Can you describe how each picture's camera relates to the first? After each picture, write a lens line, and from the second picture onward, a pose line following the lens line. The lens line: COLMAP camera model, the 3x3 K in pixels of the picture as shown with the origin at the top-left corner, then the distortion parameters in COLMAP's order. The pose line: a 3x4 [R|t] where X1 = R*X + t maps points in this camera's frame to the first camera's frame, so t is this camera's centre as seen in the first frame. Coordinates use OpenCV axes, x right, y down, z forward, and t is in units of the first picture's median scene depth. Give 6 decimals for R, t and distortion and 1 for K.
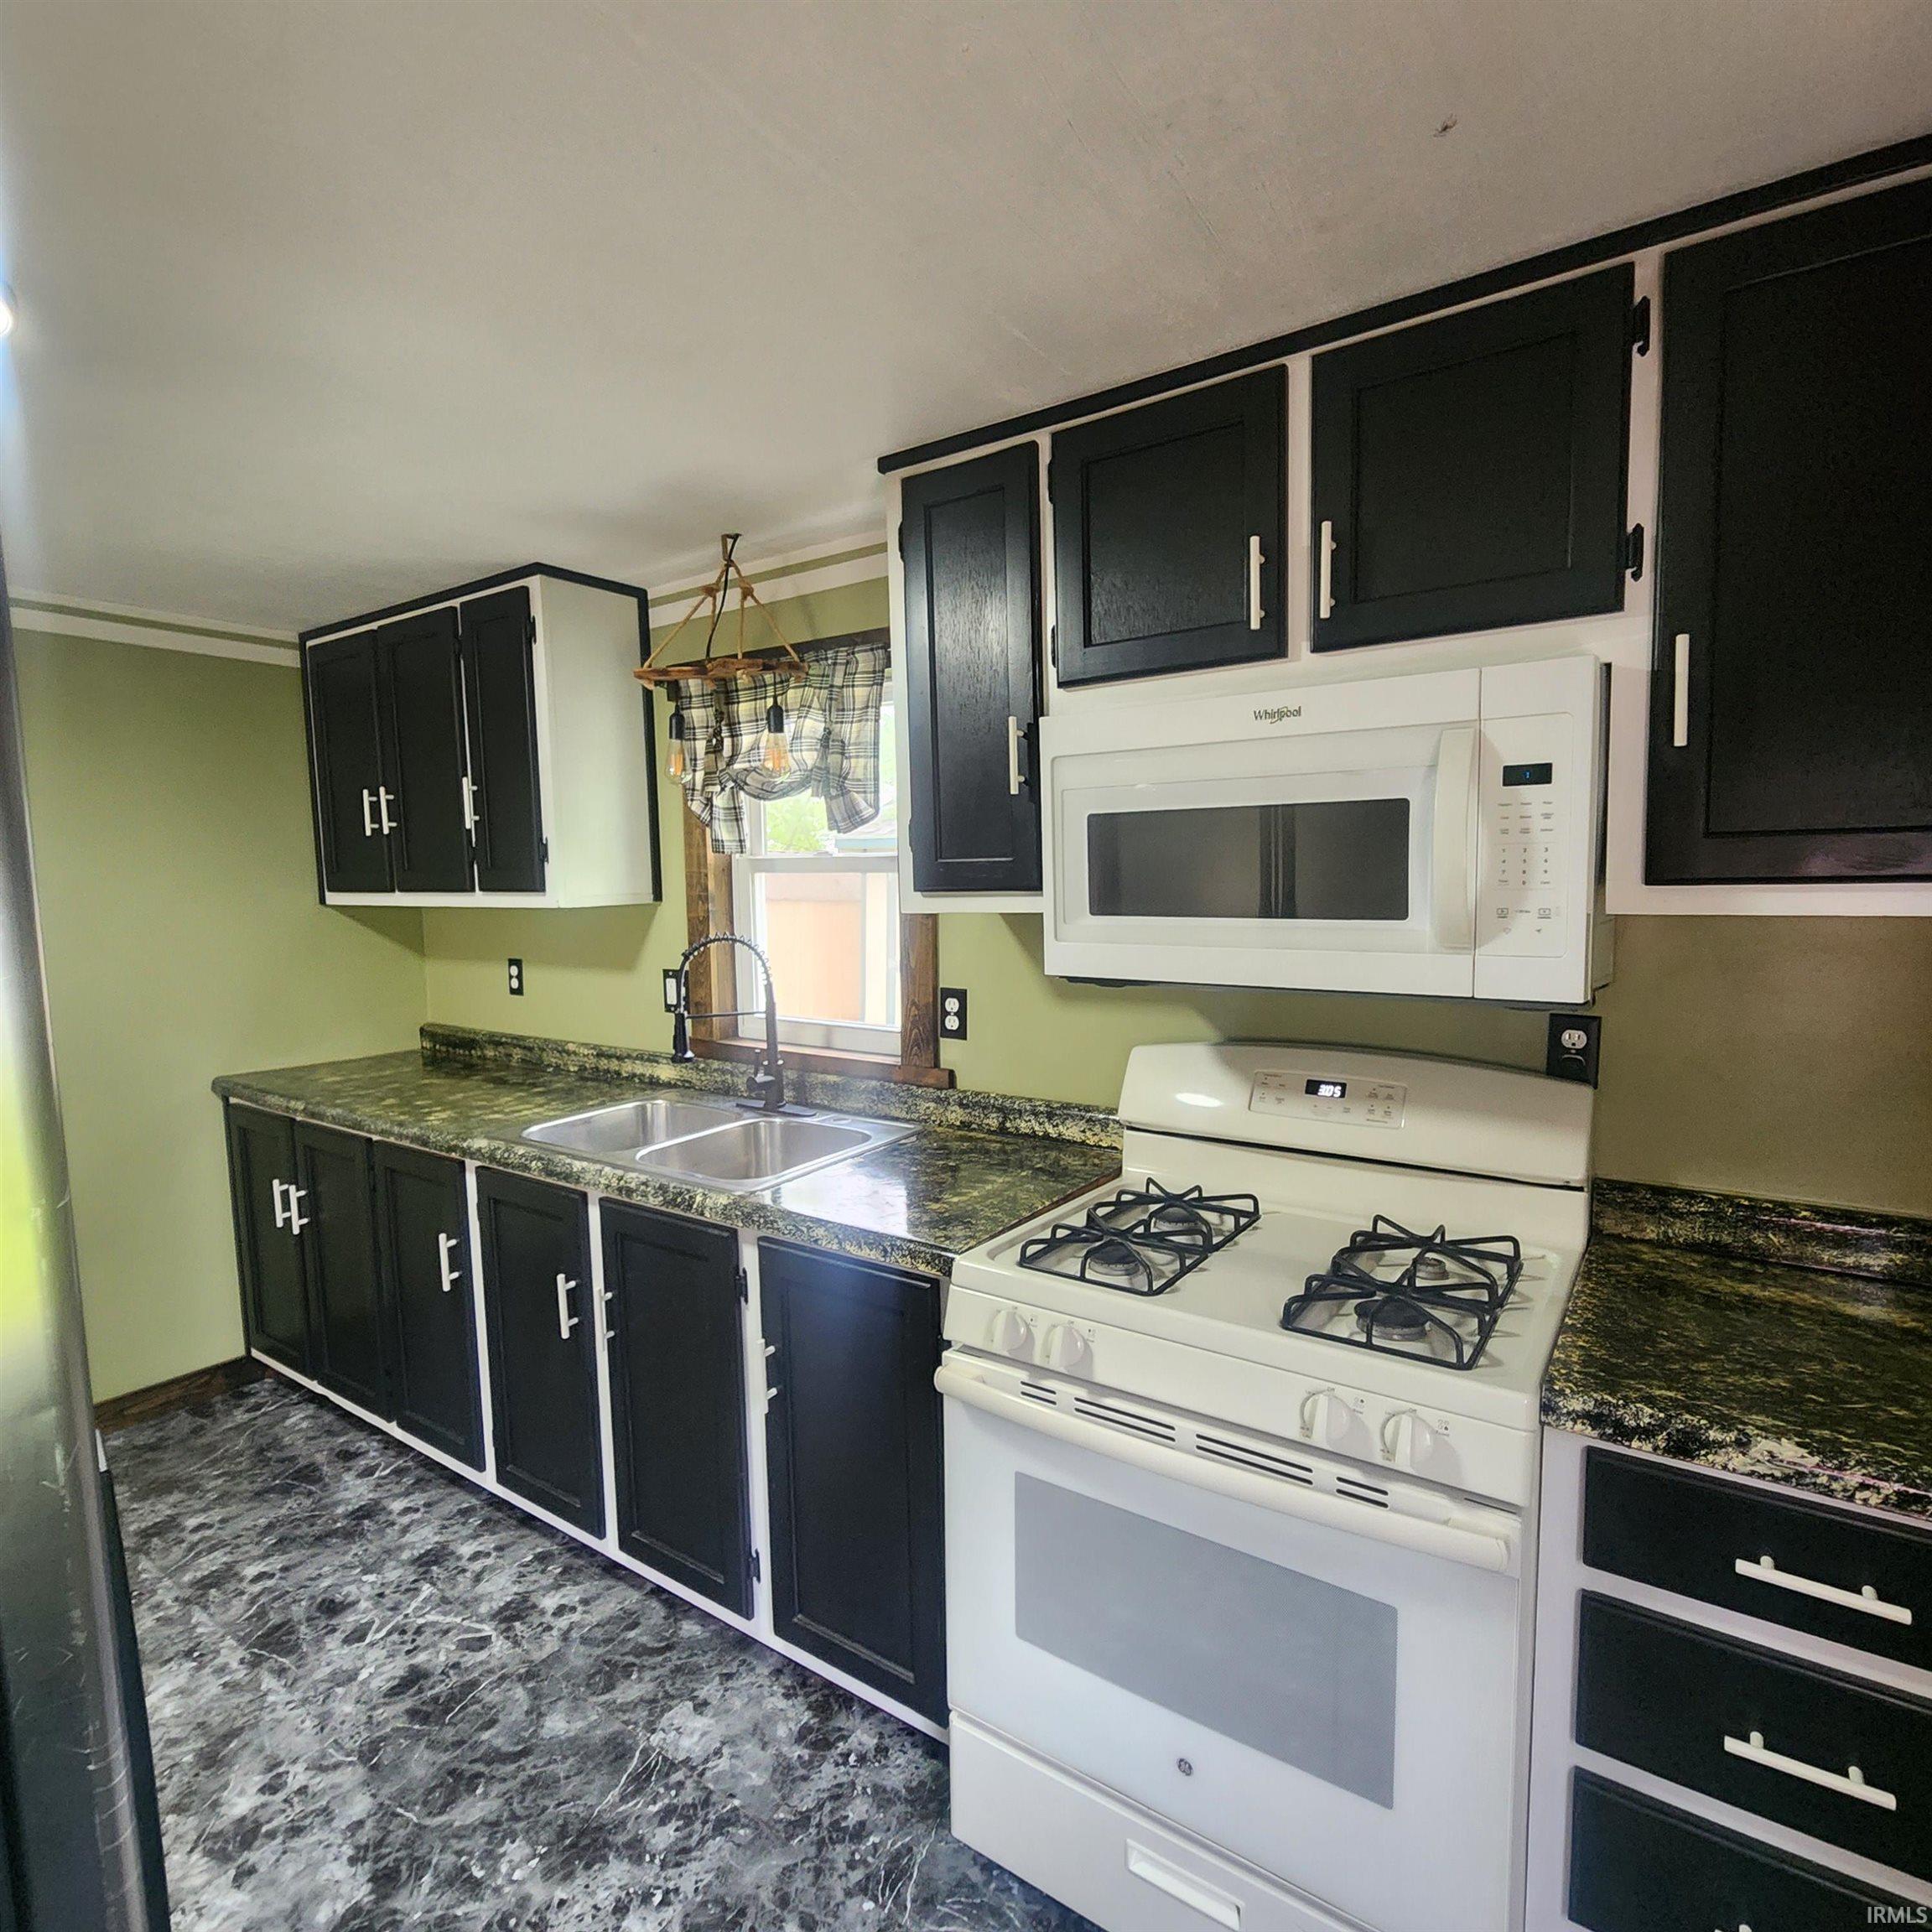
lens RADIAL K [[1054.6, 0, 979.4], [0, 1054.6, 966.0], [0, 0, 1]] dist [-0.001932, -0.000858]
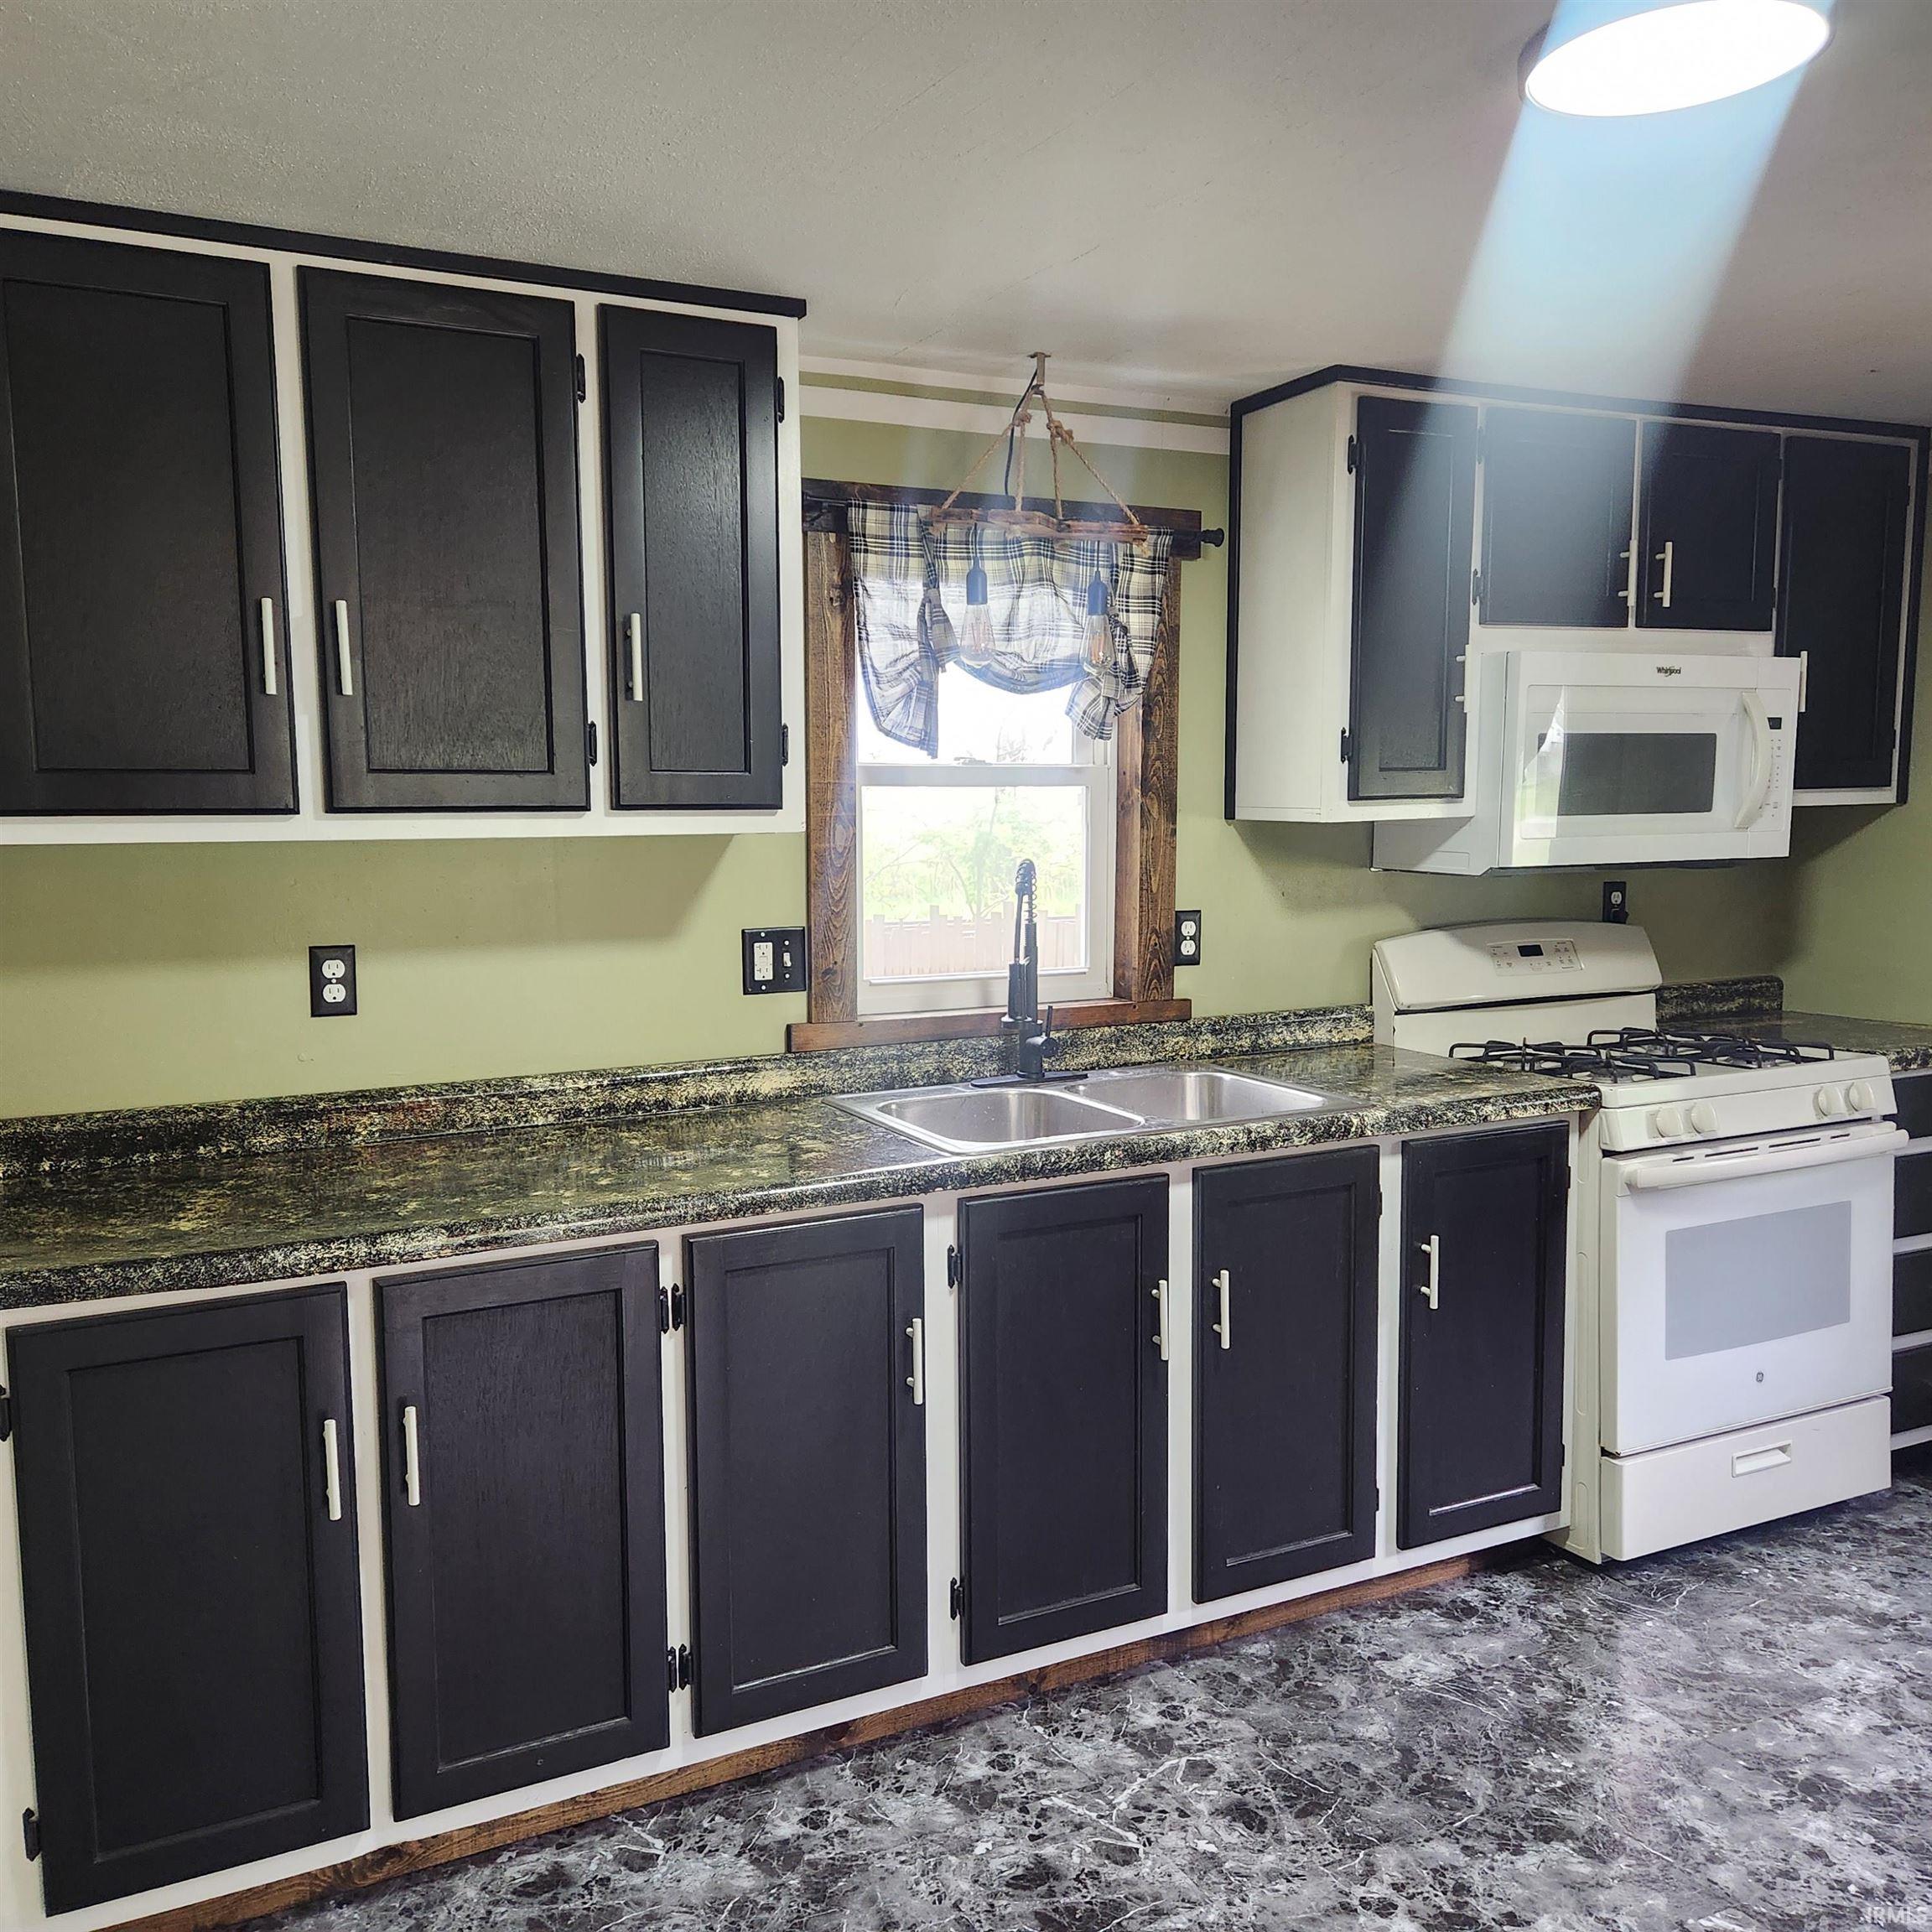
lens RADIAL K [[1698.2, 0, 914.1], [0, 1698.2, 981.5], [0, 0, 1]] dist [0.095400, -0.095203]
pose [[0.489894, -0.083590, 0.867765, -1.571679], [0.082620, 0.995364, 0.049238, -0.011635], [-0.867858, 0.047574, 0.494529, 0.507284]]
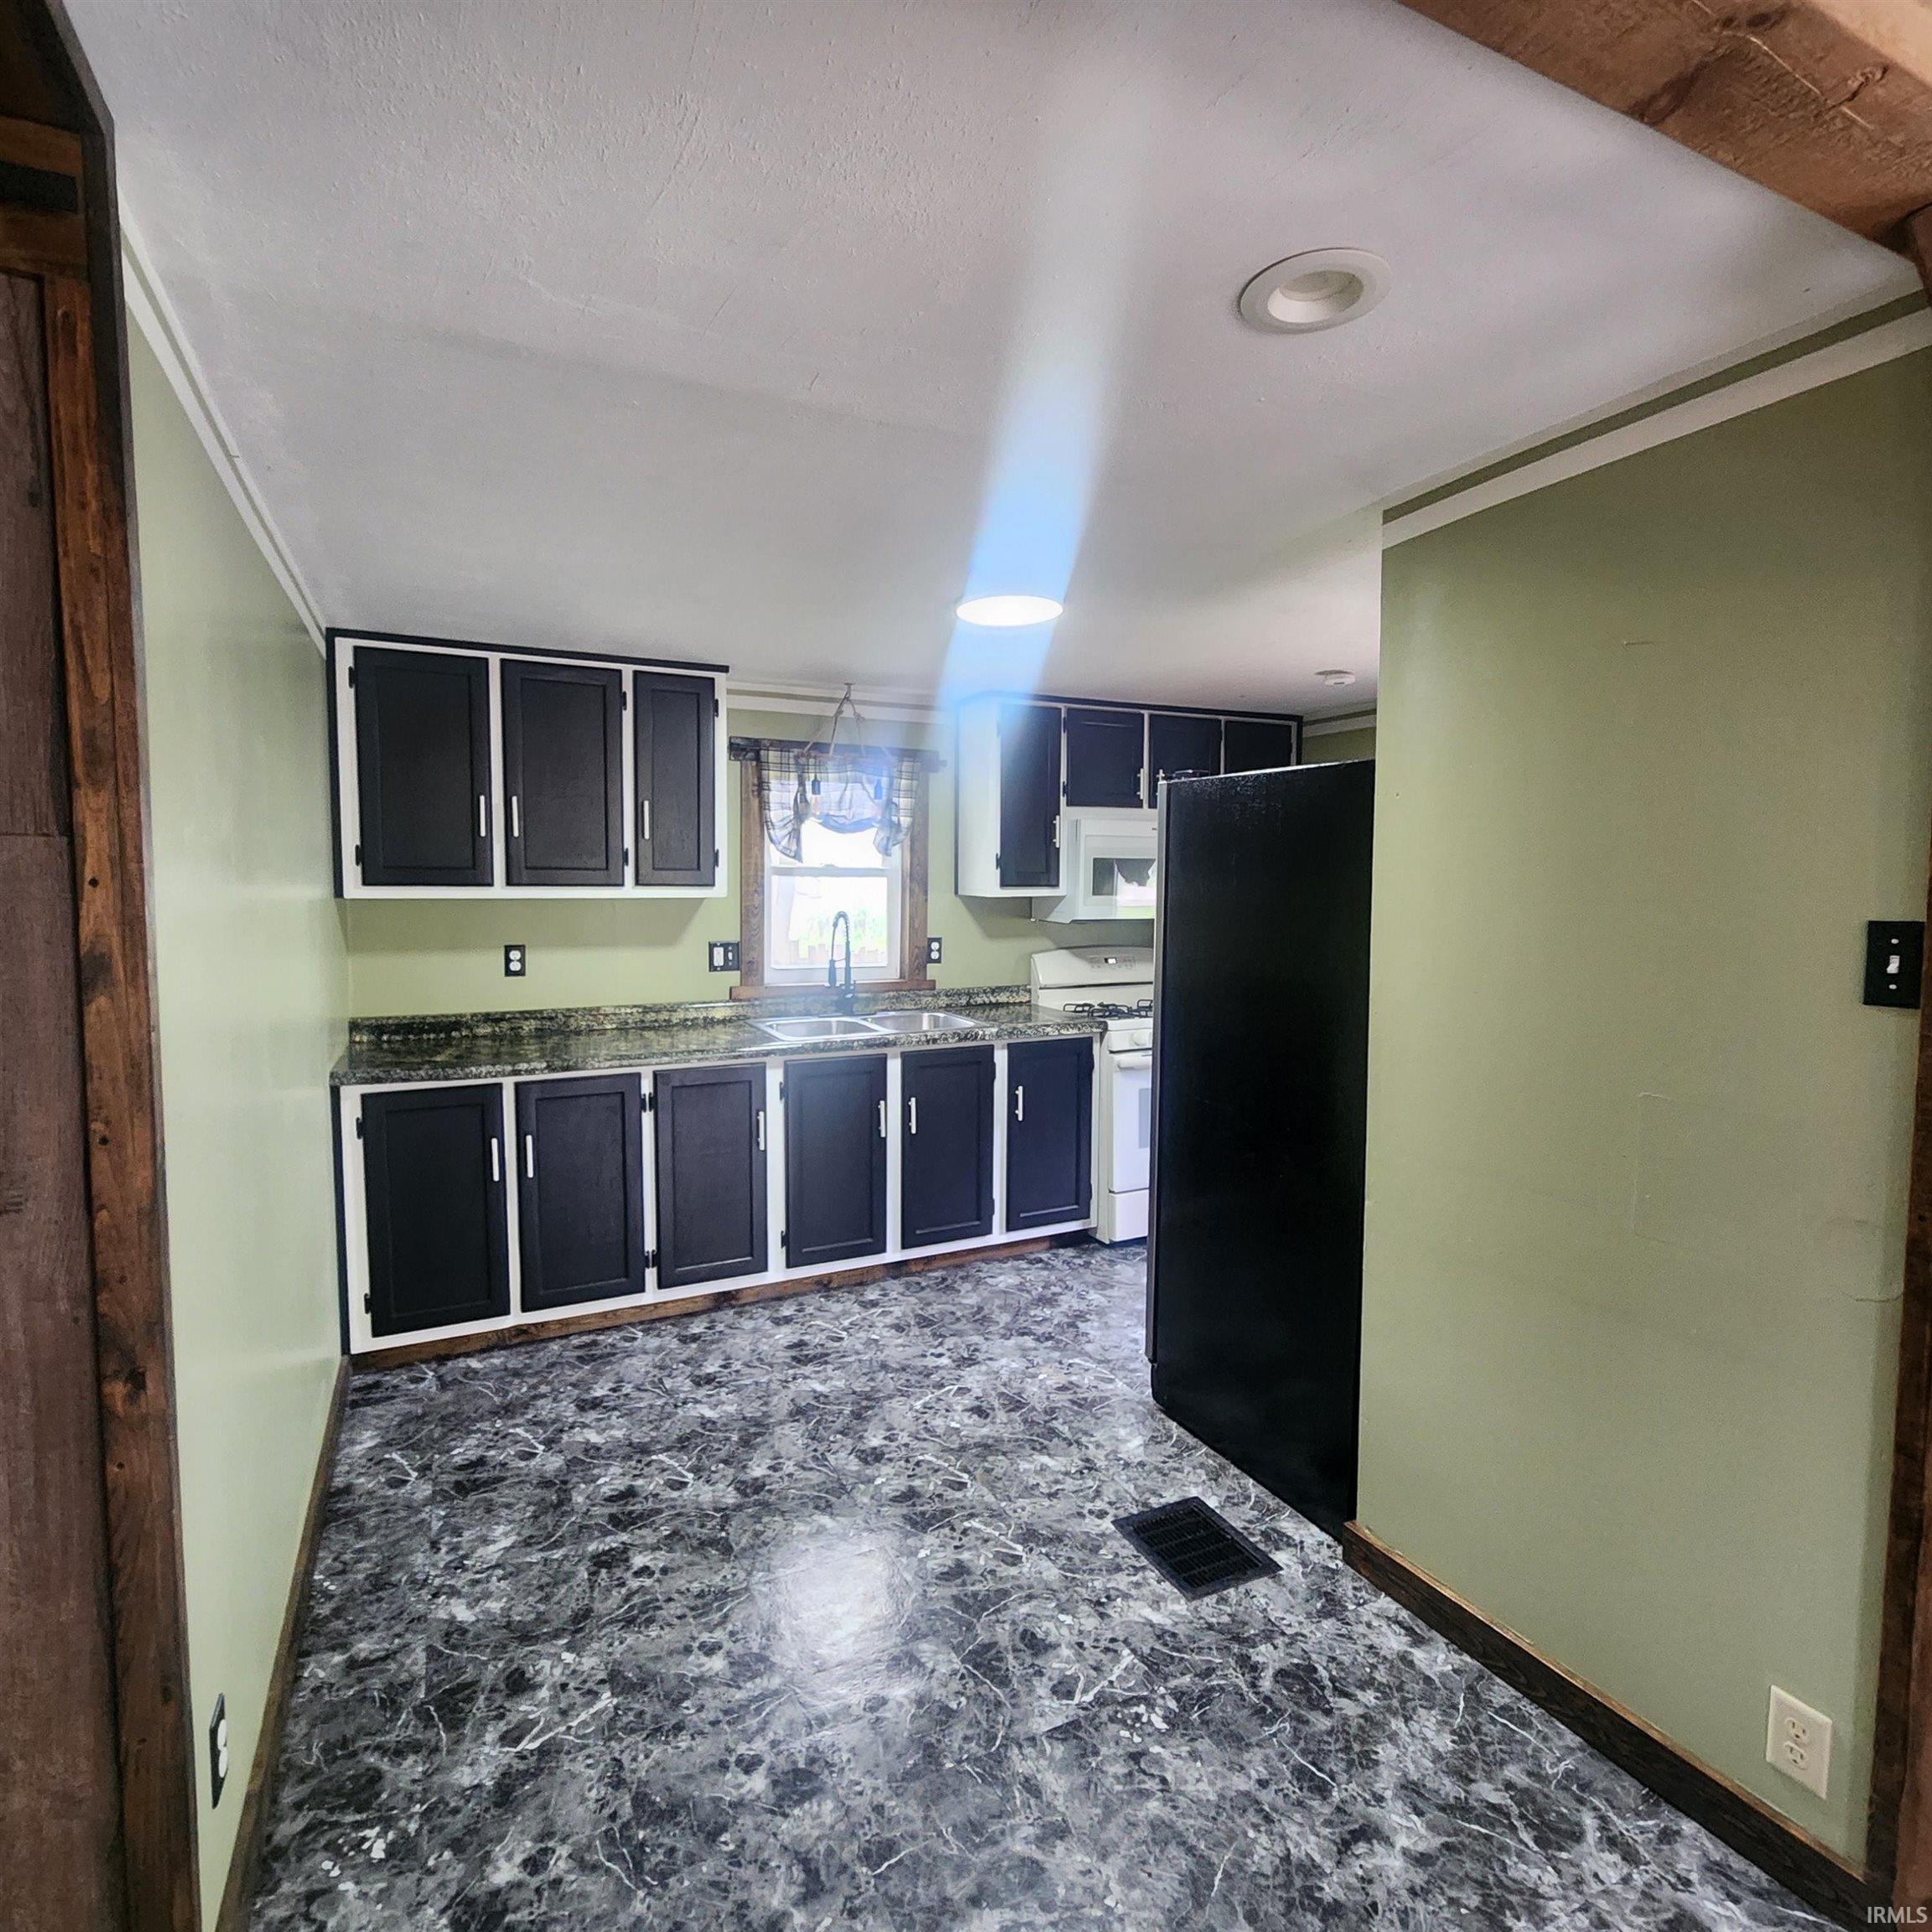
lens RADIAL K [[1054.6, 0, 960.2], [0, 1054.6, 961.9], [0, 0, 1]] dist [-0.001932, -0.000858]
pose [[0.489645, -0.051282, 0.870412, -1.844335], [0.066819, 0.997540, 0.021183, 0.029930], [-0.869358, 0.047788, 0.491867, -0.000184]]
